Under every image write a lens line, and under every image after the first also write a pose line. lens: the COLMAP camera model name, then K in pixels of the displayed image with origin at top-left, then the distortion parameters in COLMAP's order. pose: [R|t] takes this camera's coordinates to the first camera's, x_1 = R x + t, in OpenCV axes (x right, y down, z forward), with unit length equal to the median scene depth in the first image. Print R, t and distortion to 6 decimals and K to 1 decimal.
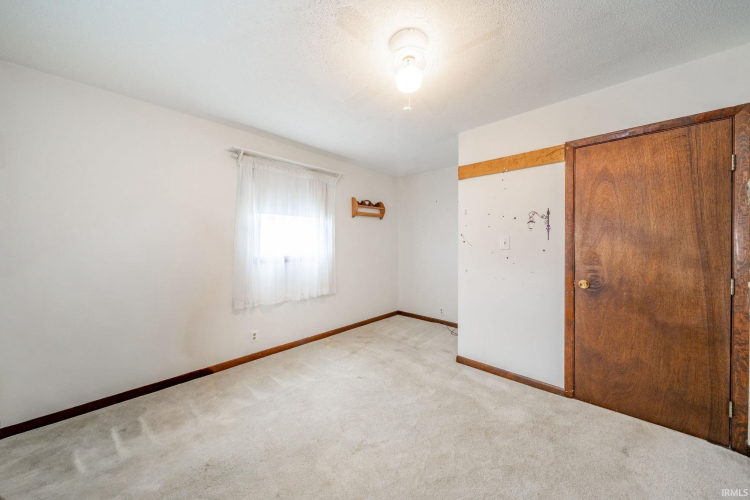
lens RADIAL K [[264.0, 0, 380.8], [0, 264.0, 246.5], [0, 0, 1]] dist [0.001007, 0.000129]
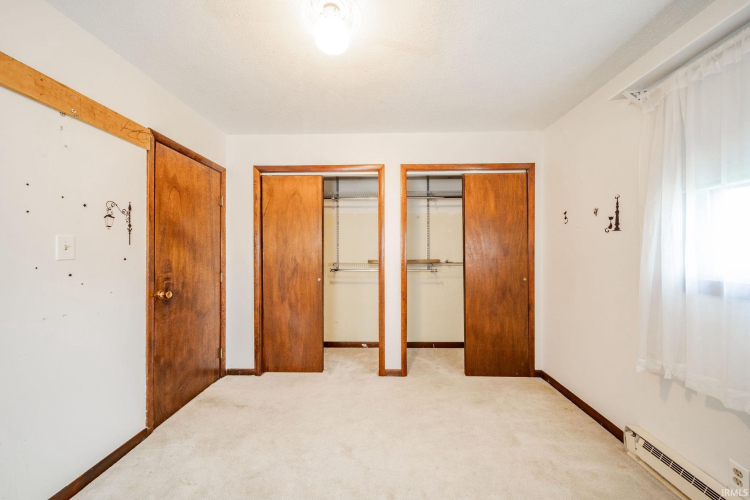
lens RADIAL K [[264.0, 0, 380.8], [0, 264.0, 246.5], [0, 0, 1]] dist [0.001007, 0.000129]
pose [[-0.666660, 0.007820, 0.745321, -0.425451], [-0.008750, 0.999794, -0.018316, -0.013591], [-0.745310, -0.018732, -0.666455, 1.063449]]
